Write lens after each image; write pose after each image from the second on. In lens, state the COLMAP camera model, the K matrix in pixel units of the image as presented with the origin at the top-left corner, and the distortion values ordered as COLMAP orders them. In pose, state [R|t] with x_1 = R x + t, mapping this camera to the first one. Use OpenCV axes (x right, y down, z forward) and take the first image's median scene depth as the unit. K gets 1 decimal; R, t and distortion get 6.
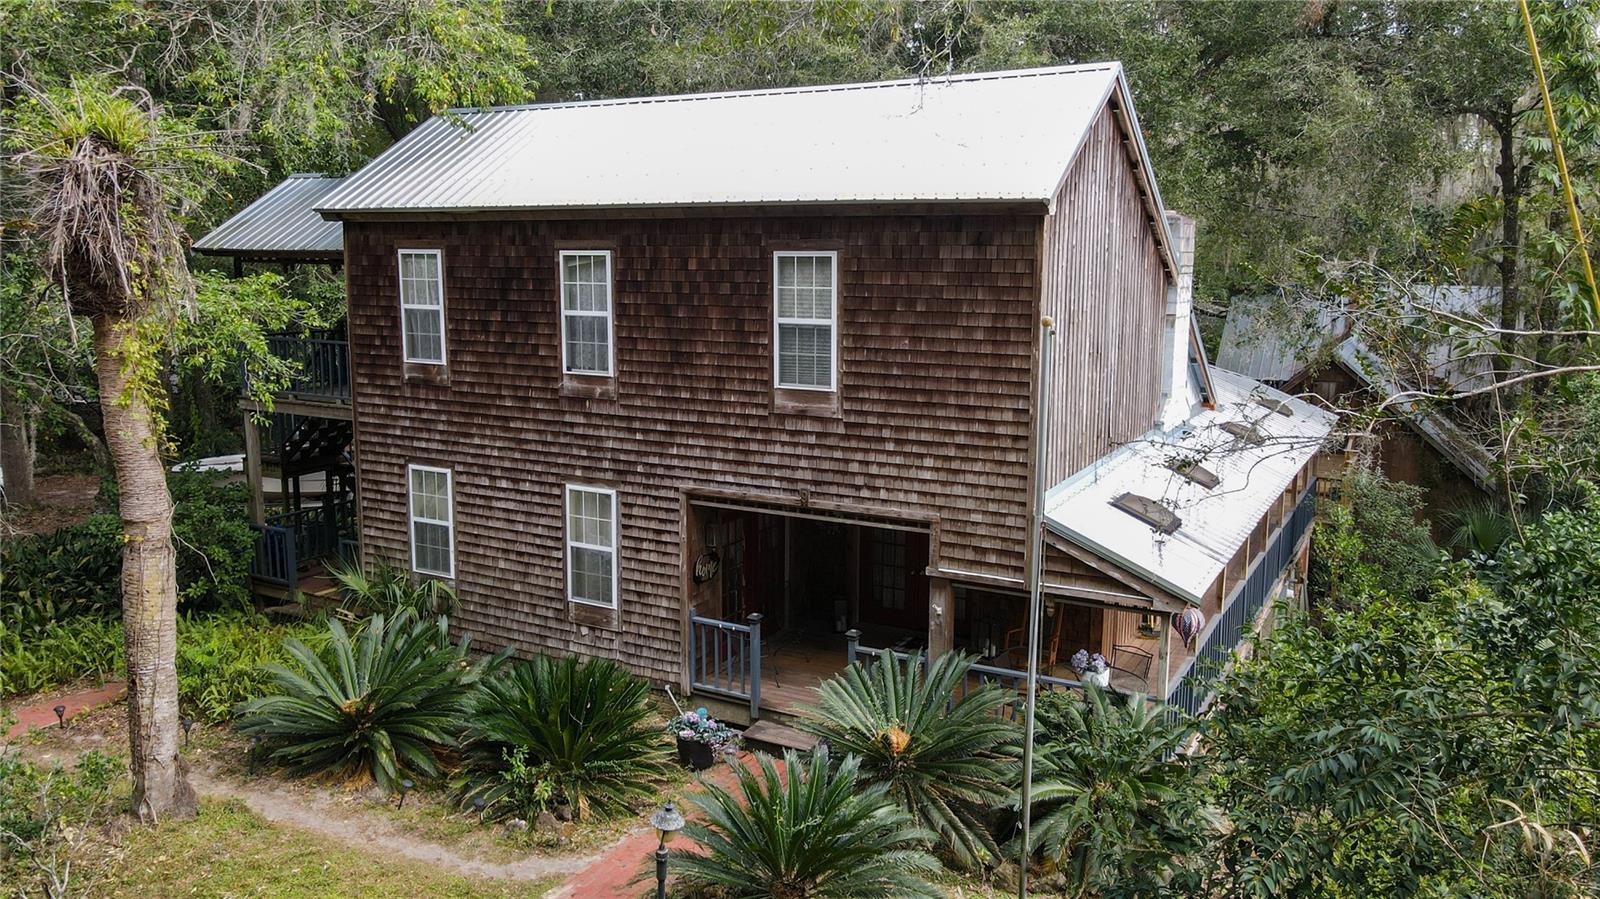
lens RADIAL K [[1170.4, 0, 806.9], [0, 1170.4, 434.2], [0, 0, 1]] dist [0.026820, 0.006571]
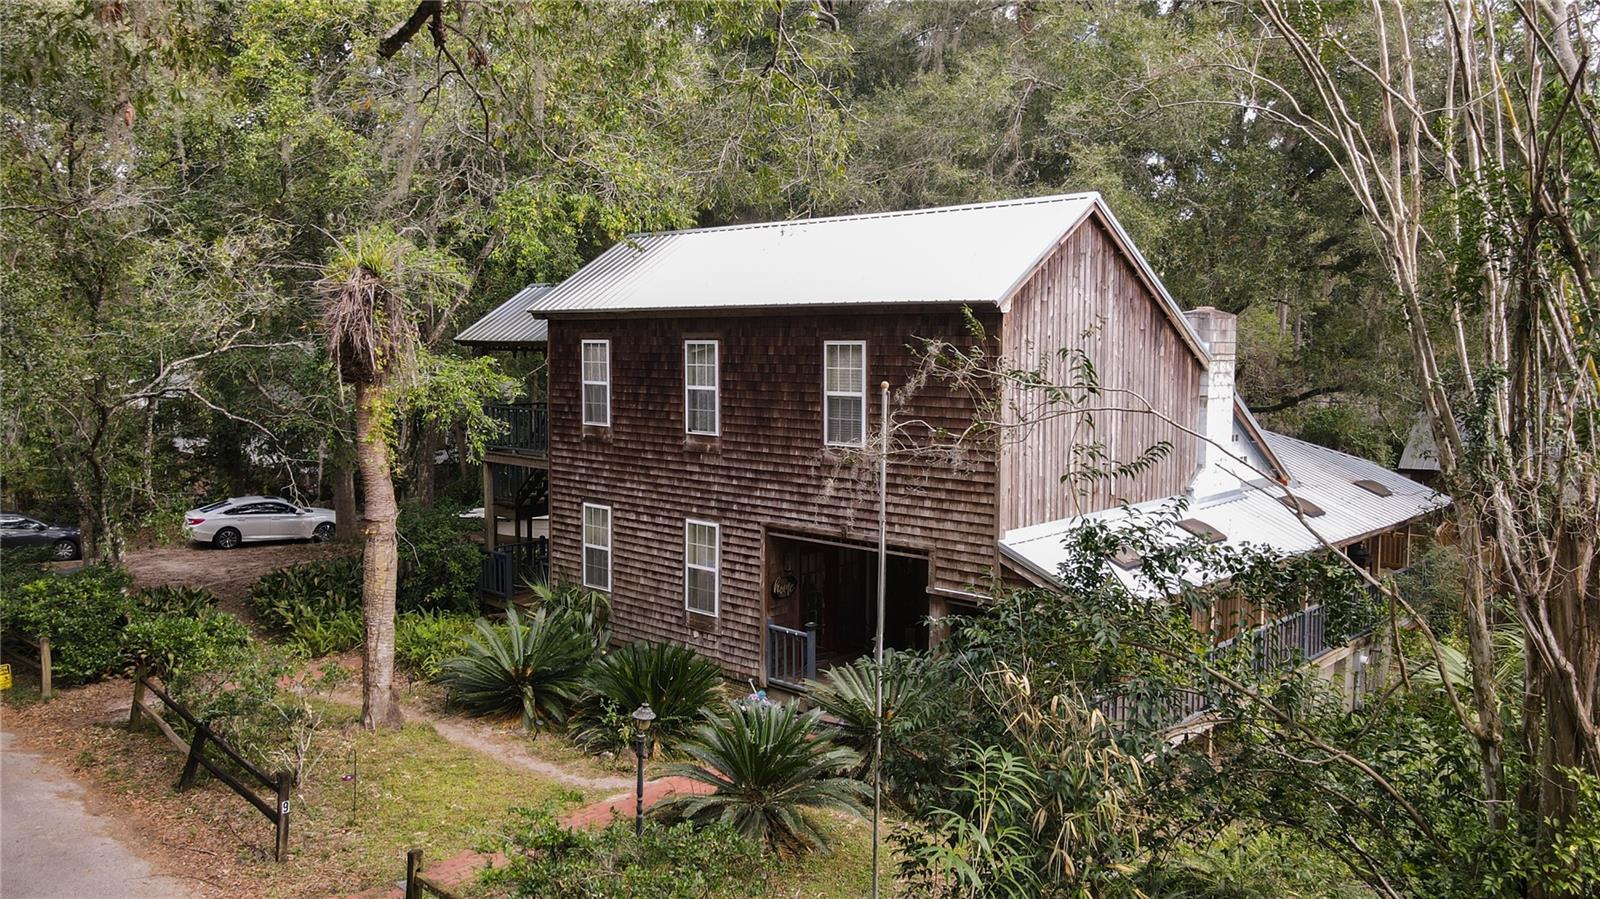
lens RADIAL K [[1170.4, 0, 806.9], [0, 1170.4, 434.2], [0, 0, 1]] dist [0.026820, 0.006571]
pose [[0.970865, 0.019135, -0.238861, 0.243041], [-0.037733, 0.996579, -0.073532, 0.041315], [0.236637, 0.080403, 0.968266, -0.242783]]
